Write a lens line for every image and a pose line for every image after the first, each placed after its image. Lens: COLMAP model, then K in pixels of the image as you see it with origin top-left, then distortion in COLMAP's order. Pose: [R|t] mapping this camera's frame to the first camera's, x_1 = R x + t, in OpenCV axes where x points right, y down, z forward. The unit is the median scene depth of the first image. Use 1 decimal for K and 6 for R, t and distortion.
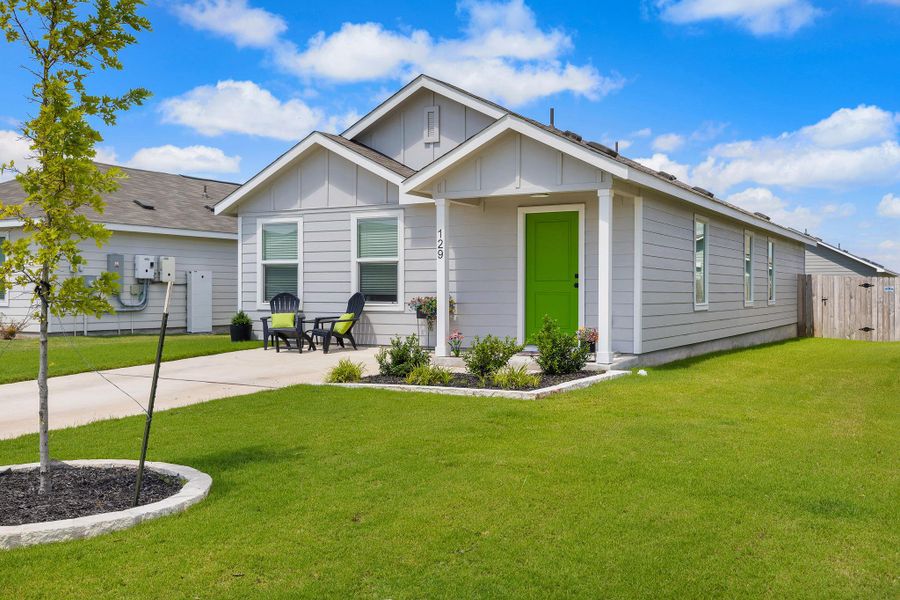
lens RADIAL K [[887.0, 0, 452.1], [0, 887.0, 298.0], [0, 0, 1]] dist [-0.076949, 0.000000]
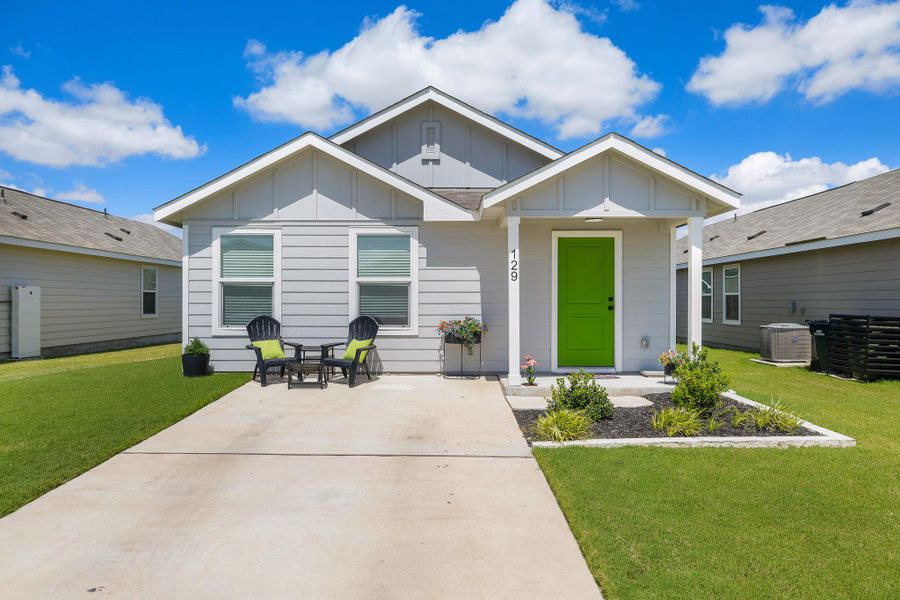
lens RADIAL K [[620.8, 0, 451.1], [0, 620.8, 298.1], [0, 0, 1]] dist [-0.008947, 0.000935]
pose [[0.868414, 0.000681, 0.495839, -0.342979], [0.004336, 0.999950, -0.008969, -0.017928], [-0.495821, 0.009939, 0.868368, 0.402465]]
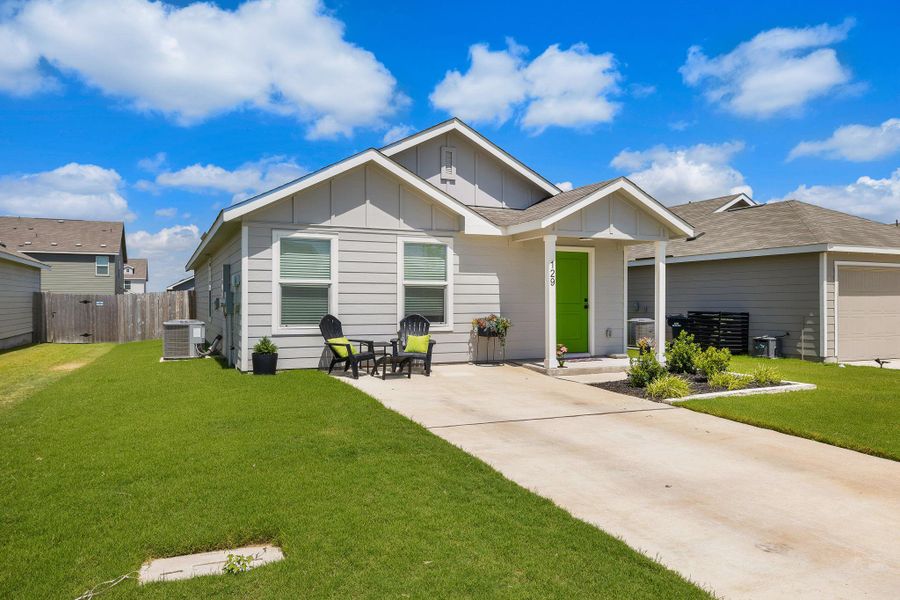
lens RADIAL K [[620.8, 0, 450.0], [0, 620.8, 301.9], [0, 0, 1]] dist [-0.008947, 0.000935]
pose [[0.581721, -0.002170, 0.813386, -0.668165], [0.005245, 0.999986, -0.001083, -0.019446], [-0.813372, 0.004897, 0.581724, 0.543361]]
